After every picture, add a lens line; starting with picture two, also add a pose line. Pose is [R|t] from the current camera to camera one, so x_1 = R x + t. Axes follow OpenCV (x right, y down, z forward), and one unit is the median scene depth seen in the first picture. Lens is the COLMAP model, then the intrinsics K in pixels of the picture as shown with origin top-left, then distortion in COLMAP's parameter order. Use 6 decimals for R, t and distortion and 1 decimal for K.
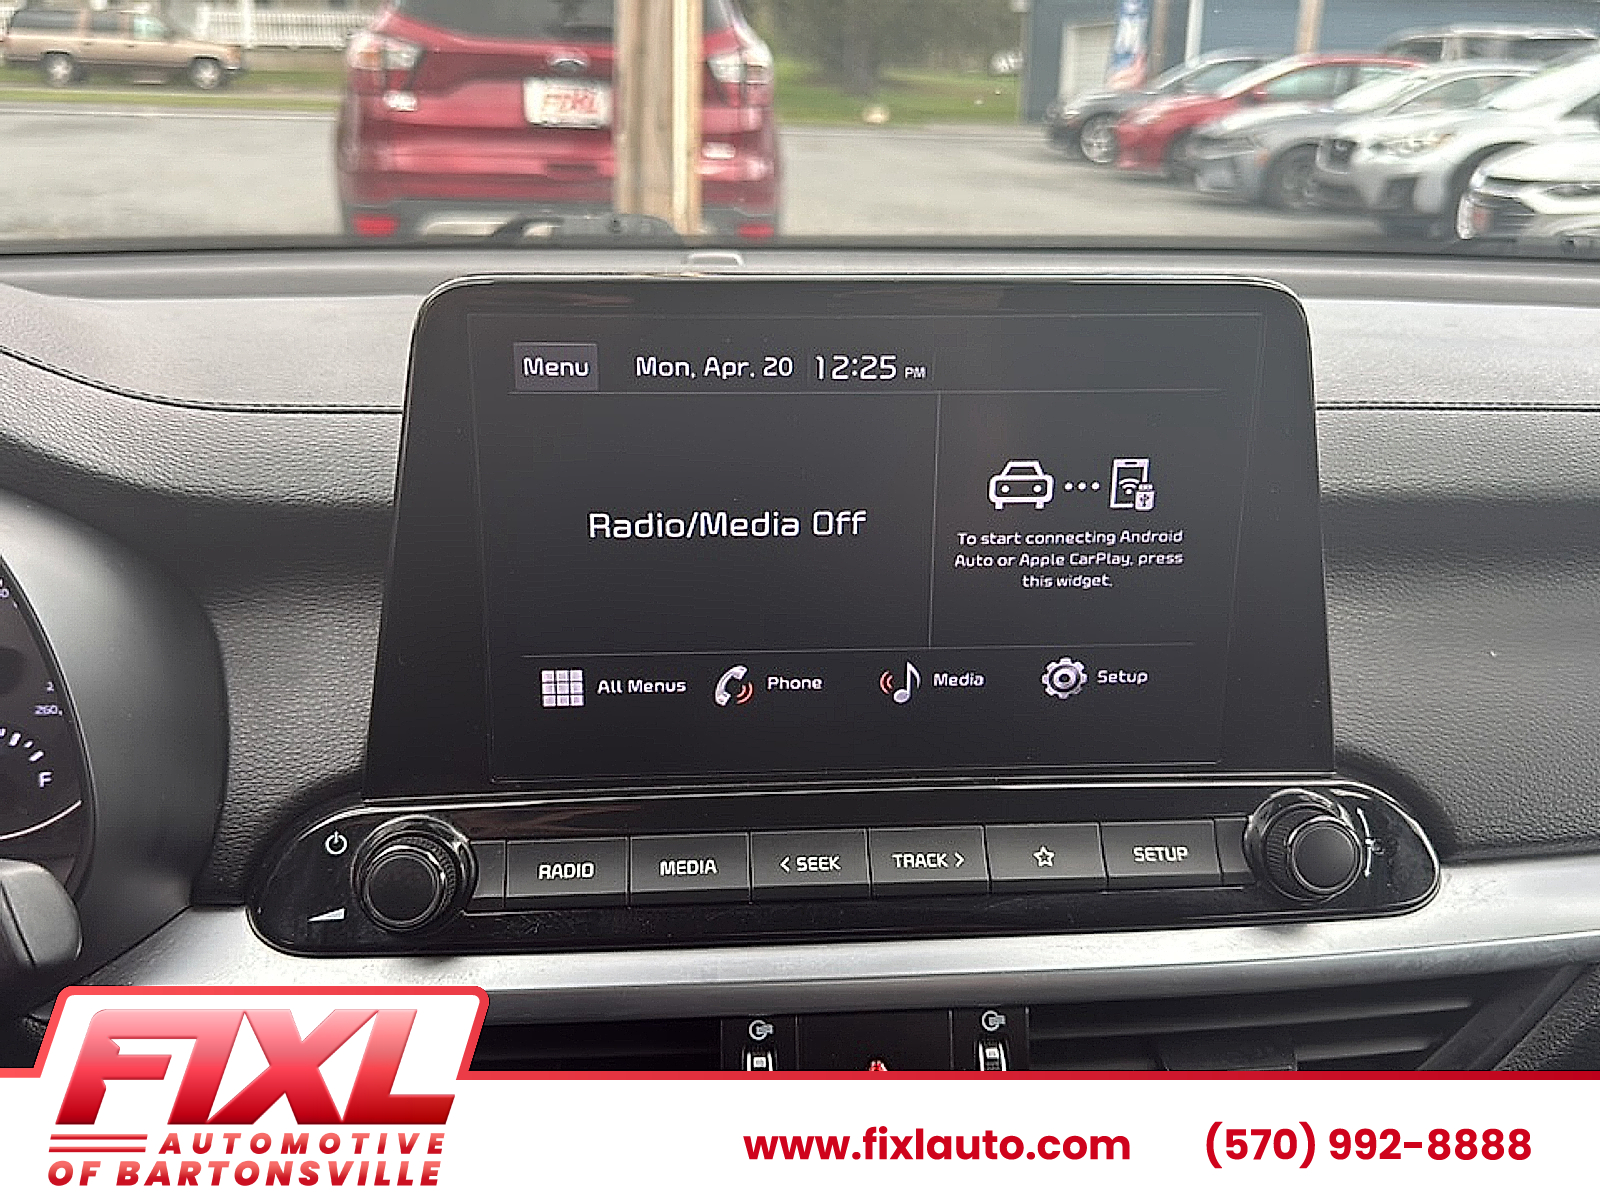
lens RADIAL K [[1455.2, 0, 796.5], [0, 1455.2, 591.4], [0, 0, 1]] dist [0.039439, 0.000000]
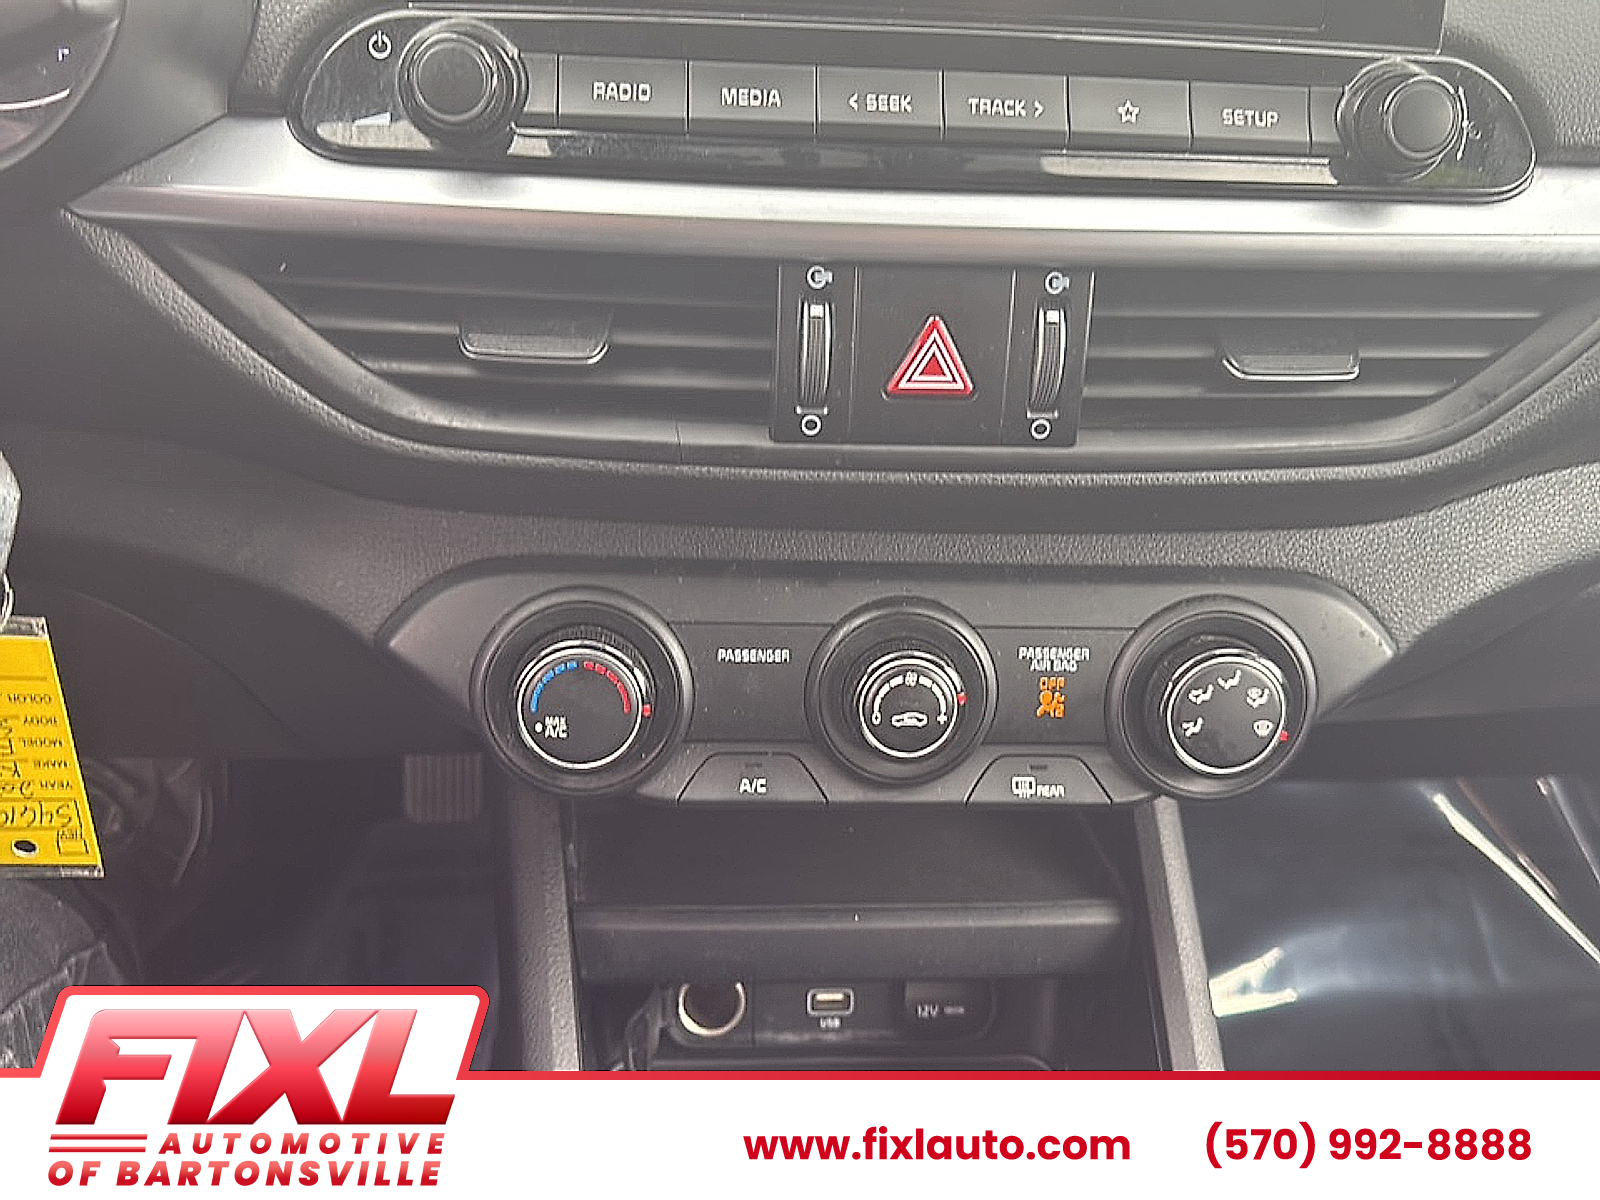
lens RADIAL K [[1455.2, 0, 805.3], [0, 1455.2, 595.6], [0, 0, 1]] dist [0.039439, 0.000000]
pose [[0.998935, 0.044097, 0.013558, -0.035512], [-0.046062, 0.969766, 0.239650, 0.255125], [-0.002580, -0.240019, 0.970765, 0.006530]]
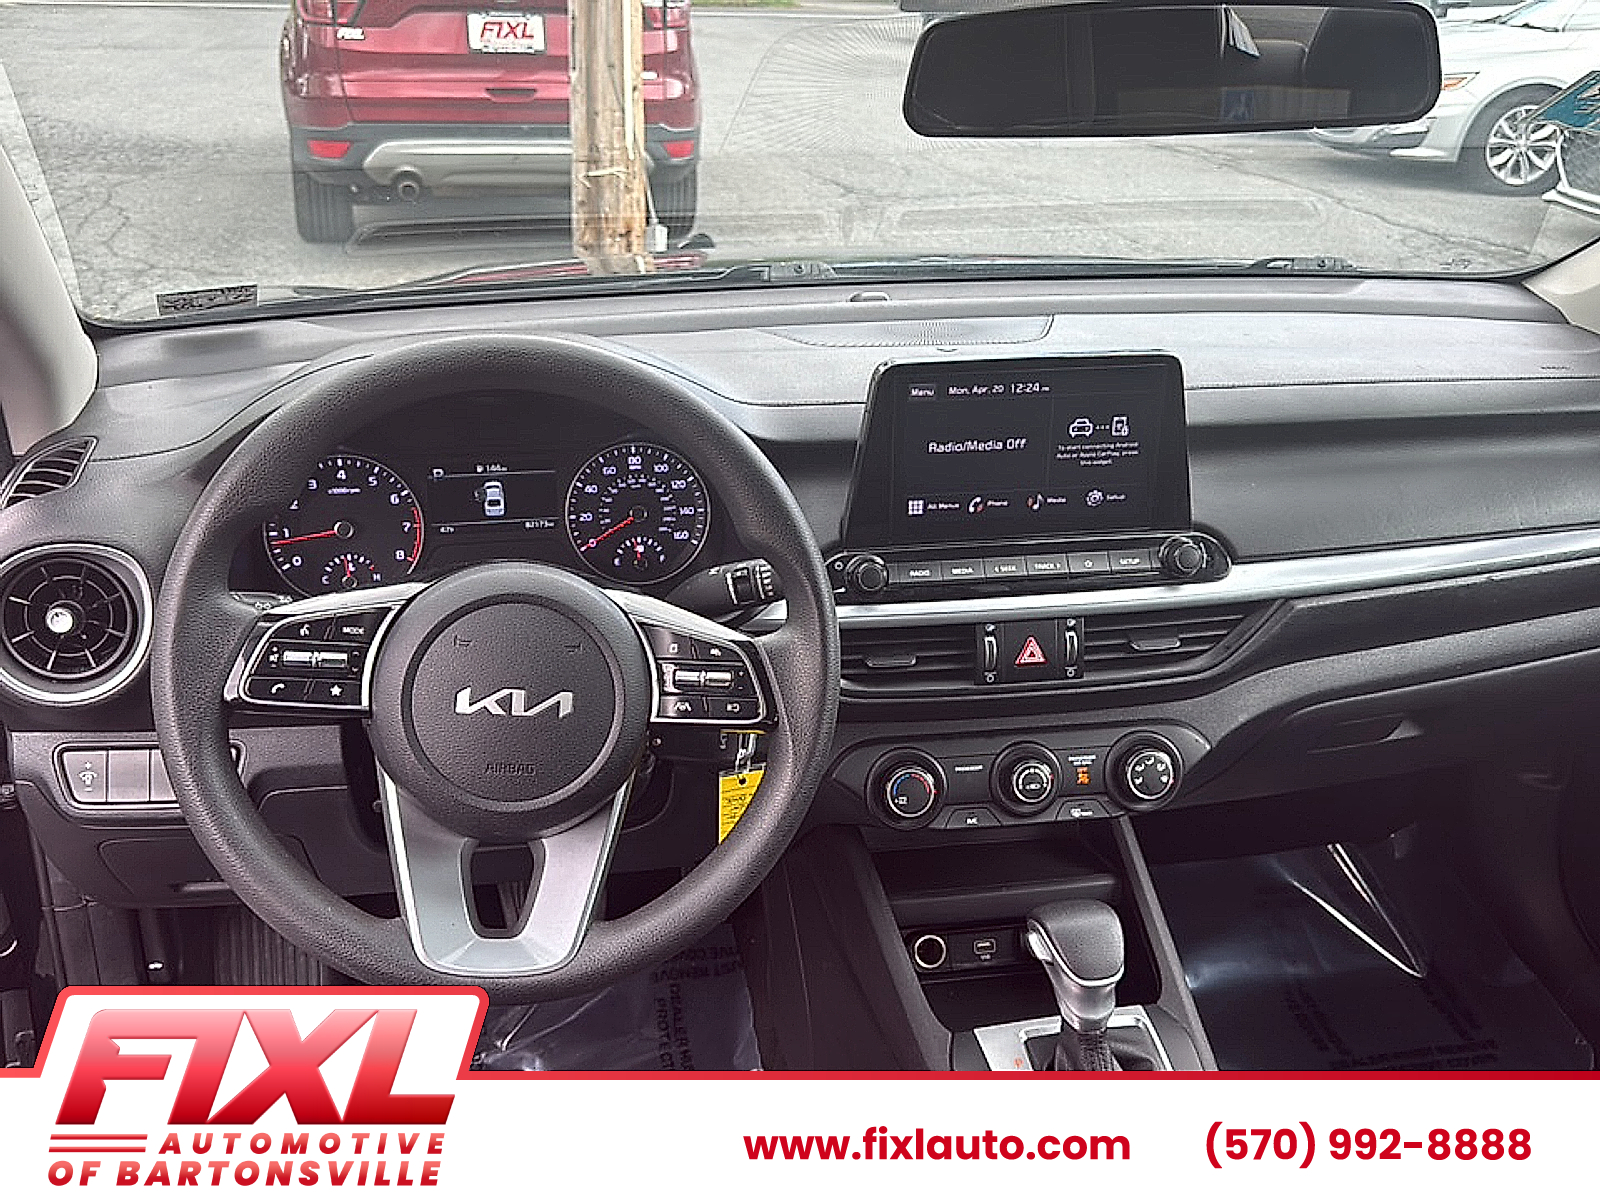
lens RADIAL K [[1455.2, 0, 805.3], [0, 1455.2, 586.9], [0, 0, 1]] dist [0.039439, 0.000000]
pose [[0.995558, -0.035324, 0.087270, -0.575338], [0.028768, 0.996749, 0.075263, 0.004058], [-0.089645, -0.072419, 0.993337, -1.600648]]
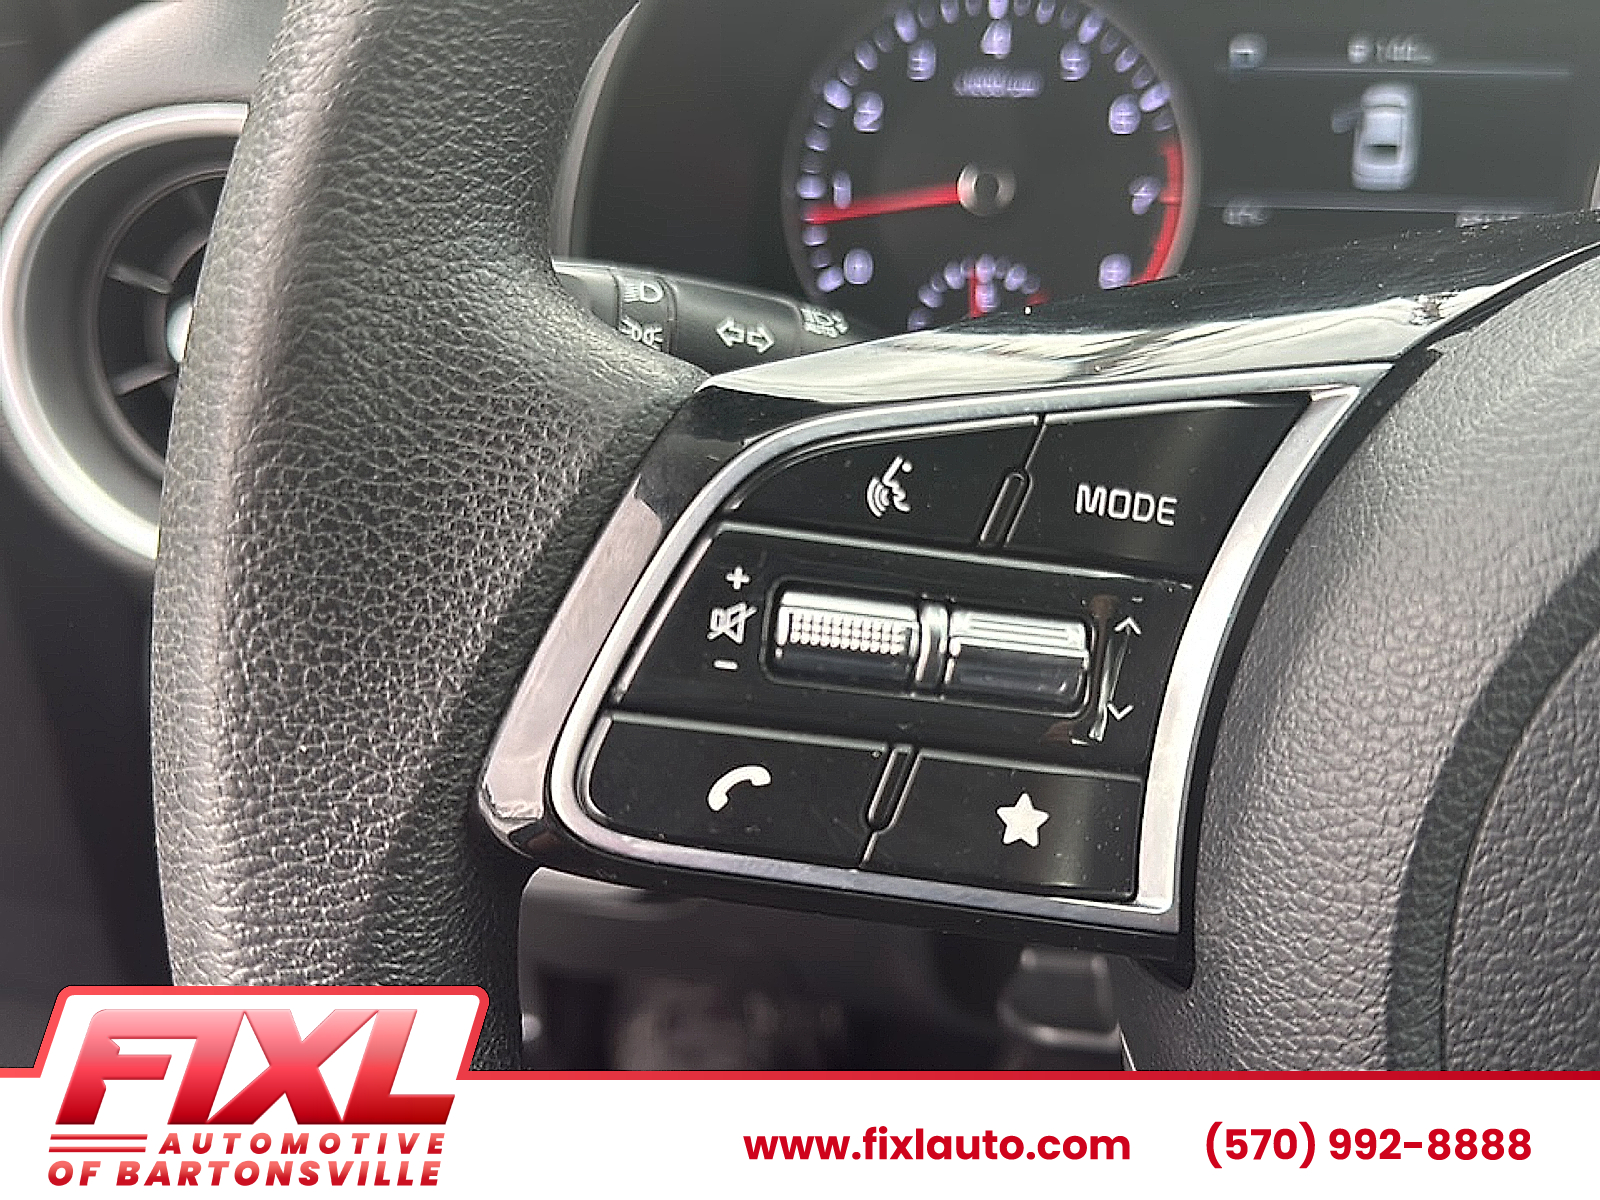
lens RADIAL K [[1455.2, 0, 810.1], [0, 1455.2, 593.7], [0, 0, 1]] dist [0.039439, 0.000000]
pose [[0.958649, 0.067831, -0.276390, -0.988252], [-0.012703, 0.980412, 0.196549, 0.142702], [0.284308, -0.184910, 0.940732, 0.035815]]
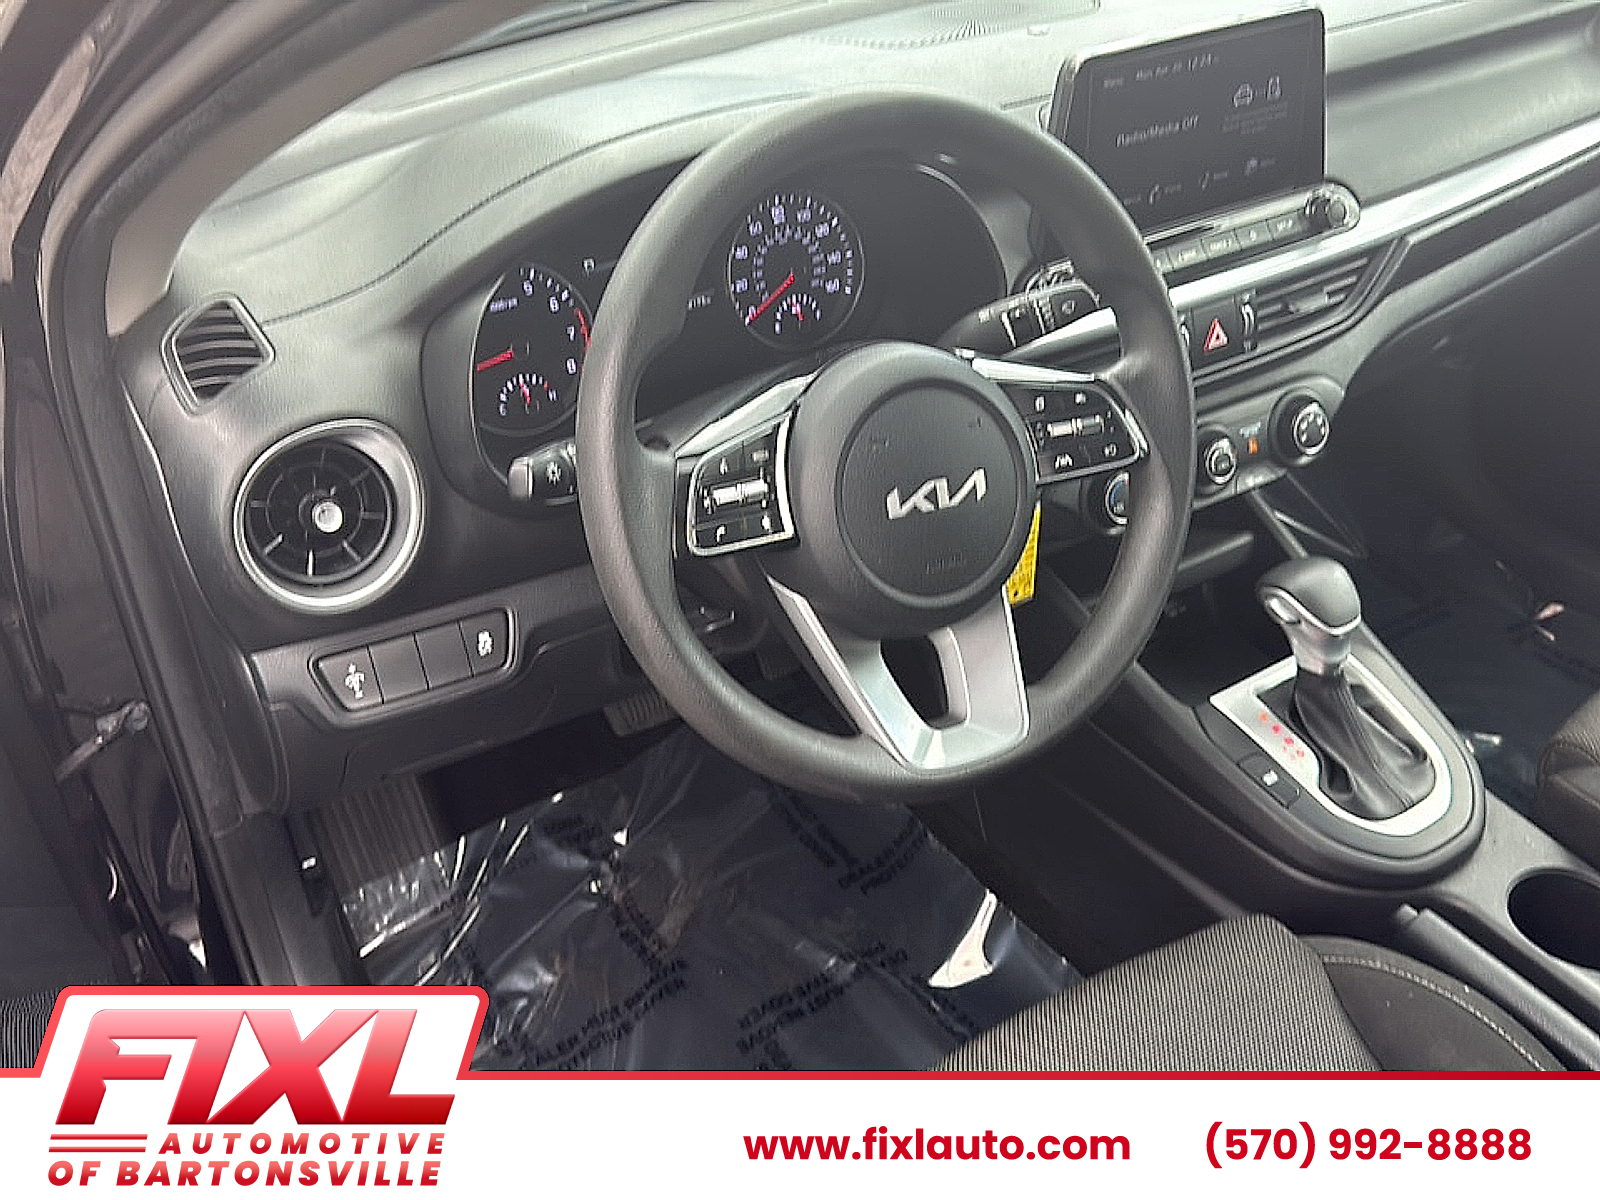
lens RADIAL K [[1455.2, 0, 791.5], [0, 1455.2, 597.6], [0, 0, 1]] dist [0.039439, 0.000000]
pose [[0.910081, -0.285355, 0.300542, -1.572473], [0.189761, 0.931629, 0.309932, -0.193425], [-0.368434, -0.225032, 0.902007, -1.260812]]
